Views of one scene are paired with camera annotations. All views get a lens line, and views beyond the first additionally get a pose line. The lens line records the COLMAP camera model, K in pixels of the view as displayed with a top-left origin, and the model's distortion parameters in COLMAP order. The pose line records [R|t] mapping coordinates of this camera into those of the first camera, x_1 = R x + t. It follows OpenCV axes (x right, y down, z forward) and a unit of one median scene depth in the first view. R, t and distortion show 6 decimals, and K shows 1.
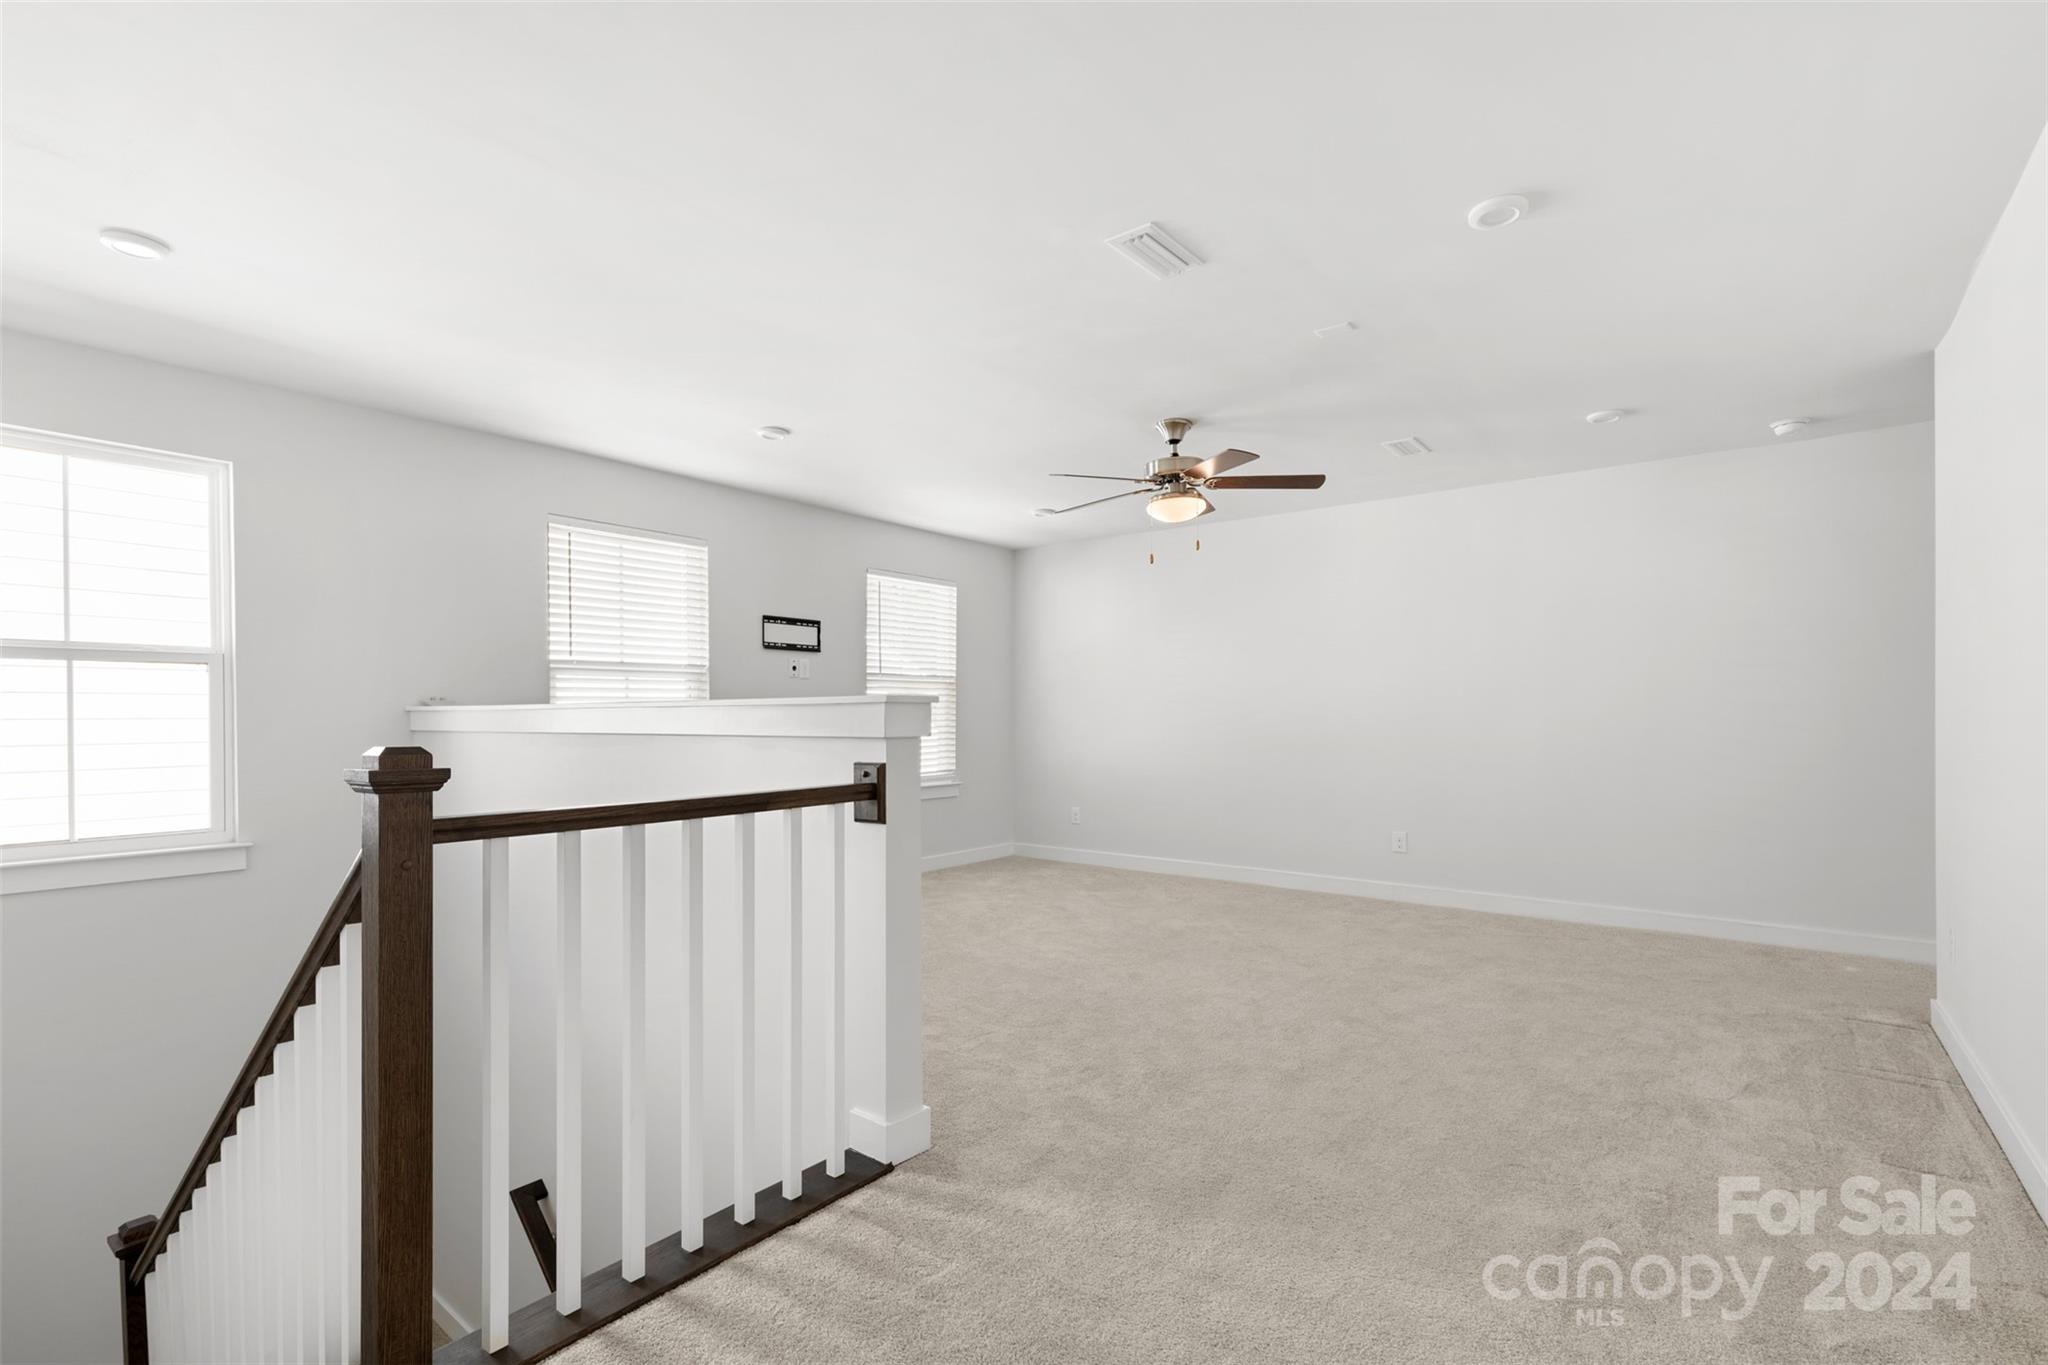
lens RADIAL K [[935.5, 0, 1019.1], [0, 935.5, 713.5], [0, 0, 1]] dist [0.001241, 0.000046]
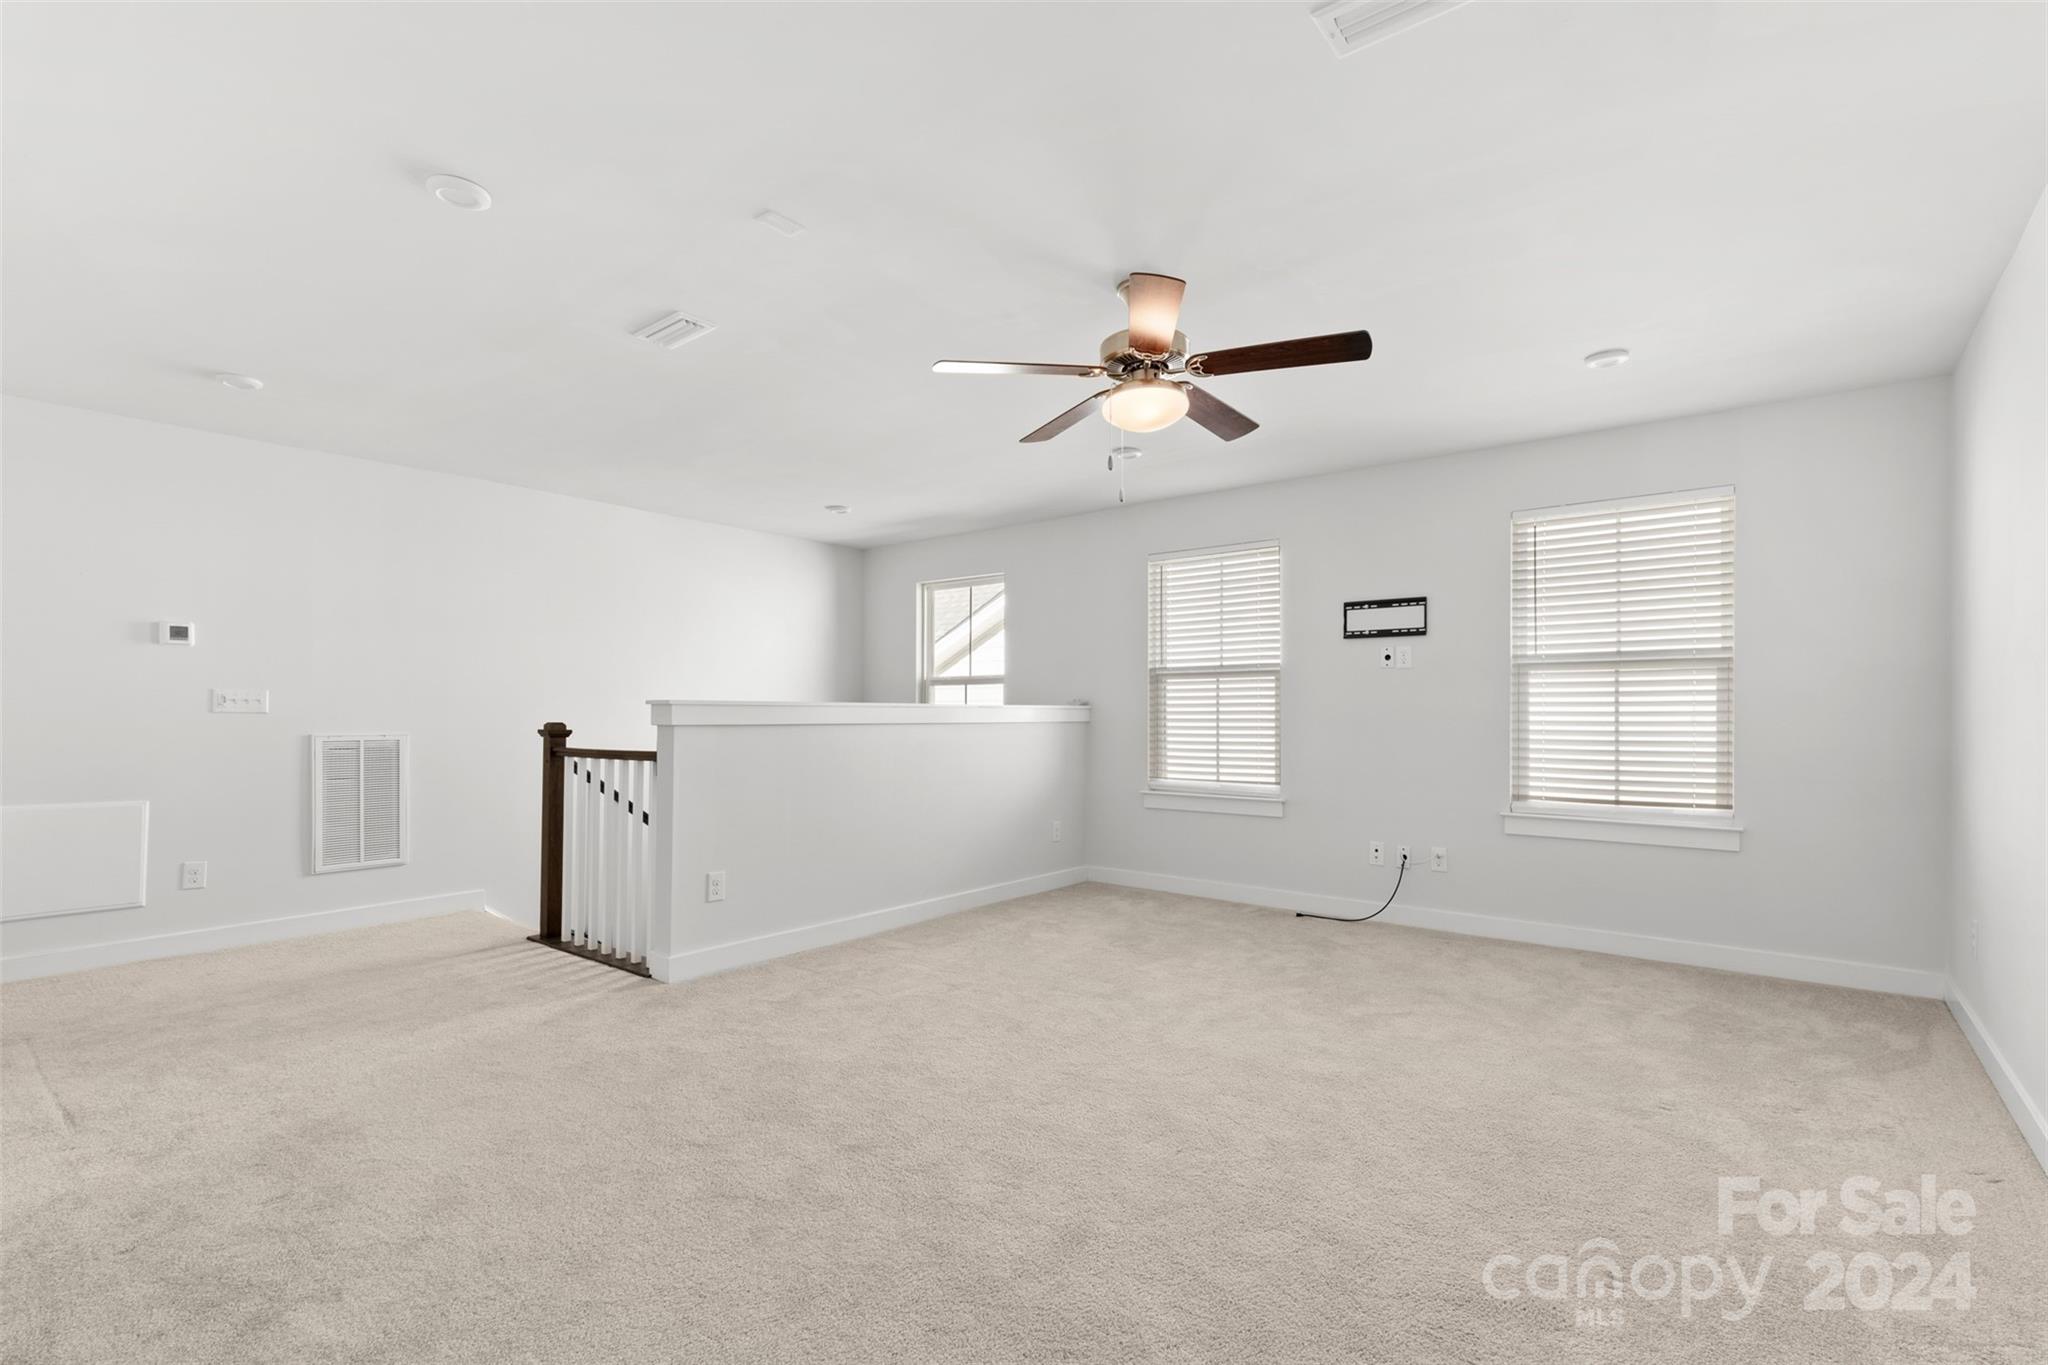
lens RADIAL K [[935.5, 0, 1019.1], [0, 935.5, 713.5], [0, 0, 1]] dist [0.001241, 0.000046]
pose [[-0.017100, 0.004612, -0.999843, 0.638043], [0.002001, 0.999988, 0.004578, -0.001440], [0.999852, -0.001923, -0.017109, 0.688344]]
